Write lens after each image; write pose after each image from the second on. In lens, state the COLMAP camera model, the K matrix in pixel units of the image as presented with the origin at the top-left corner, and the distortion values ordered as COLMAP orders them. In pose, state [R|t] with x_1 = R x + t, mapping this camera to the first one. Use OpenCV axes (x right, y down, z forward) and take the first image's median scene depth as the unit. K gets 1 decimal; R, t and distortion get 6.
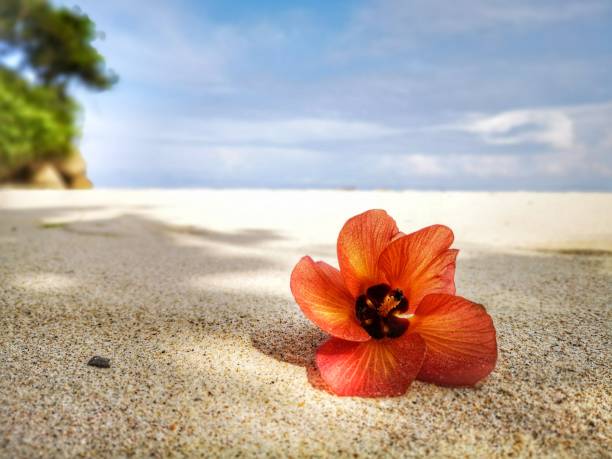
lens RADIAL K [[492.1, 0, 305.7], [0, 492.1, 227.6], [0, 0, 1]] dist [0.070079, -0.141722]
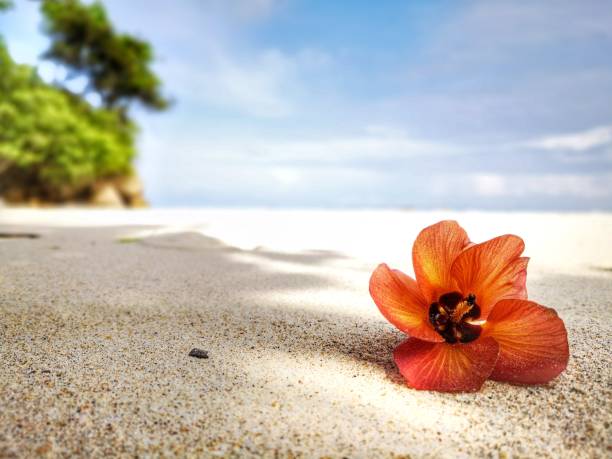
lens RADIAL K [[508.6, 0, 305.7], [0, 508.6, 212.7], [0, 0, 1]] dist [0.062935, -0.102476]
pose [[0.994324, 0.004805, -0.106285, -0.051969], [-0.012390, 0.997412, -0.070820, 0.031043], [0.105670, 0.071735, 0.991810, -0.149306]]
